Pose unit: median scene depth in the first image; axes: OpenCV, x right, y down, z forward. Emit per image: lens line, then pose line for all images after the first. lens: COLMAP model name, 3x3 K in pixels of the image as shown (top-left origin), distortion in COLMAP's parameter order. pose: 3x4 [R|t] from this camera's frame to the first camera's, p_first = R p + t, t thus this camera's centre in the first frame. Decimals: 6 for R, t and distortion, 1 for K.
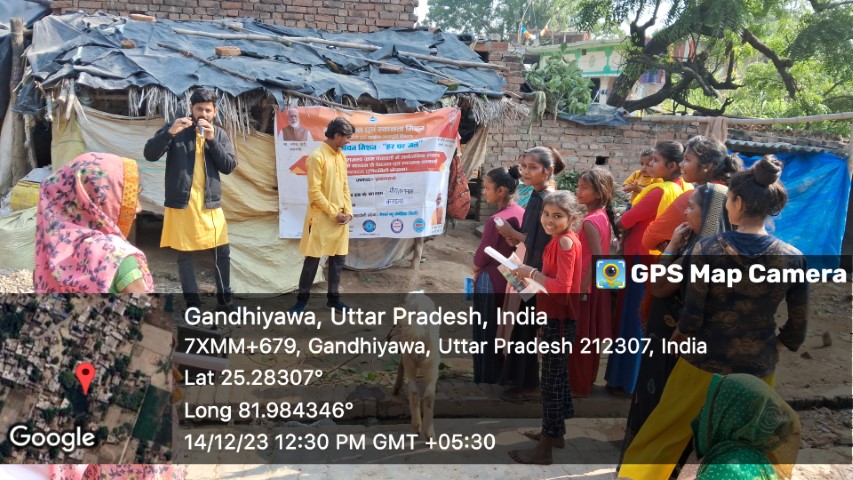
lens RADIAL K [[658.3, 0, 428.7], [0, 658.3, 252.9], [0, 0, 1]] dist [0.001256, -0.001000]
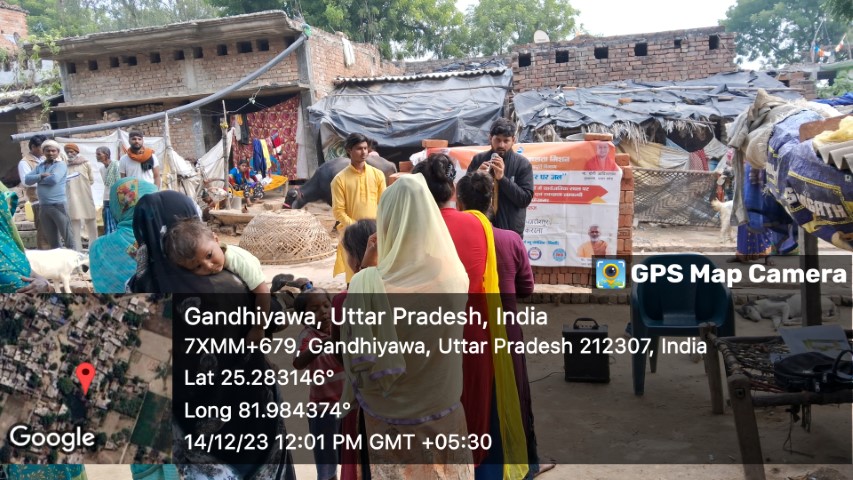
lens RADIAL K [[665.7, 0, 428.3], [0, 665.7, 242.4], [0, 0, 1]] dist [0.002758, -0.068188]
pose [[0.917699, -0.046175, -0.394584, -0.099073], [0.013415, 0.996258, -0.085383, 0.209088], [0.397050, 0.073062, 0.914884, -0.780471]]
